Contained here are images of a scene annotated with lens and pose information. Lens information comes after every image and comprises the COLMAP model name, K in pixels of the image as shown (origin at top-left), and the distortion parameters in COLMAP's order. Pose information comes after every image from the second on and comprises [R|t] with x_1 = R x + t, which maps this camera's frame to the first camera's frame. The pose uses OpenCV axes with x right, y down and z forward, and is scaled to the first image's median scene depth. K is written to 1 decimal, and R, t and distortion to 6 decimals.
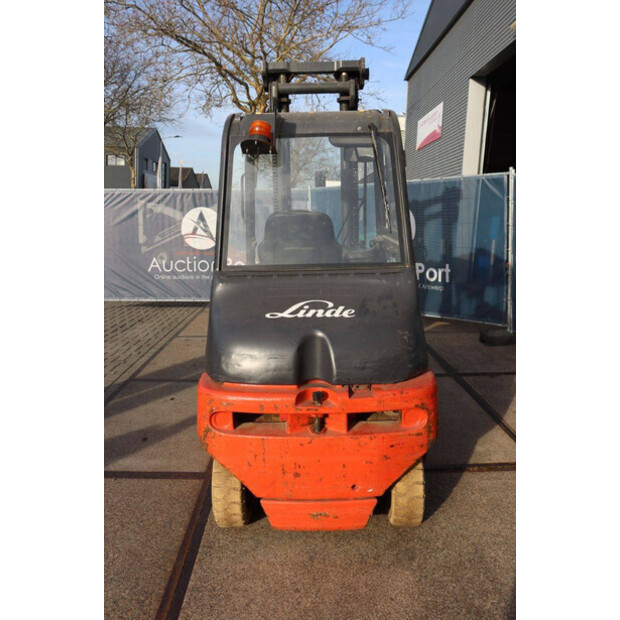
lens RADIAL K [[564.9, 0, 310.0], [0, 564.9, 310.0], [0, 0, 1]] dist [-0.106852, 0.006681]
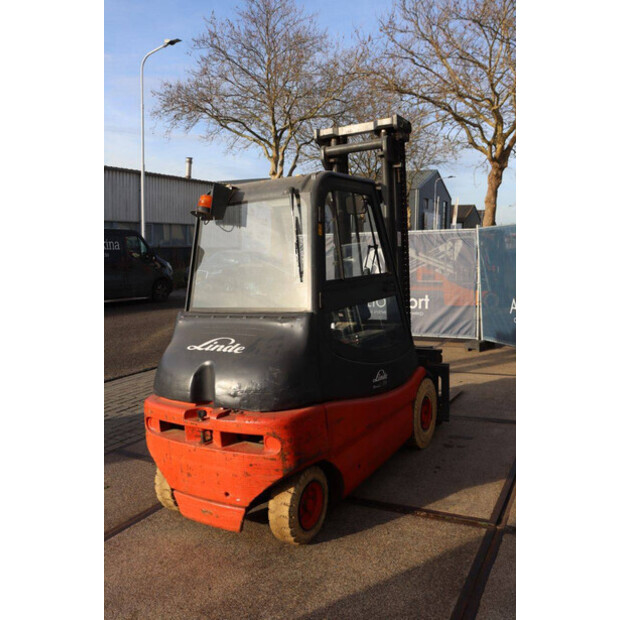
lens RADIAL K [[538.9, 0, 310.0], [0, 538.9, 310.0], [0, 0, 1]] dist [-0.113099, 0.003927]
pose [[0.871606, 0.023608, -0.489638, 0.770821], [-0.051269, 0.997752, -0.043157, -0.037612], [0.487518, 0.062719, 0.870857, 0.068838]]
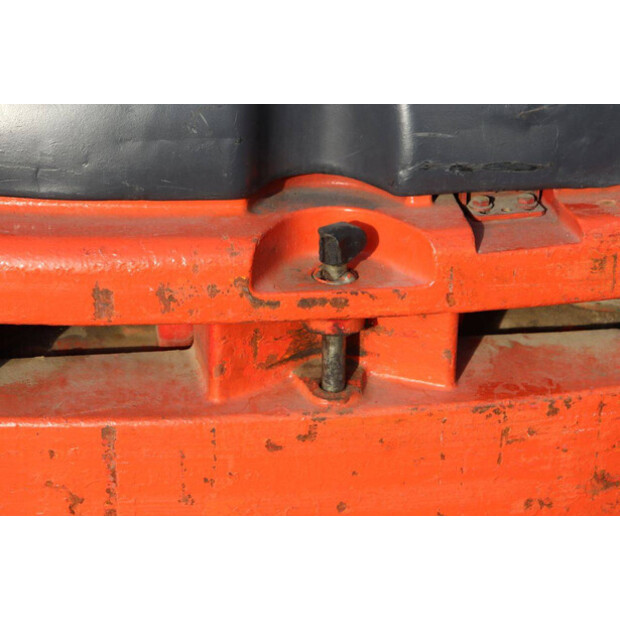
lens RADIAL K [[1506.0, 0, 310.0], [0, 1506.0, 310.0], [0, 0, 1]] dist [0.249721, 0.030448]
pose [[0.986505, -0.032827, 0.160406, -0.097793], [-0.002354, 0.976750, 0.214370, 0.043018], [-0.163714, -0.211855, 0.963491, 0.375441]]
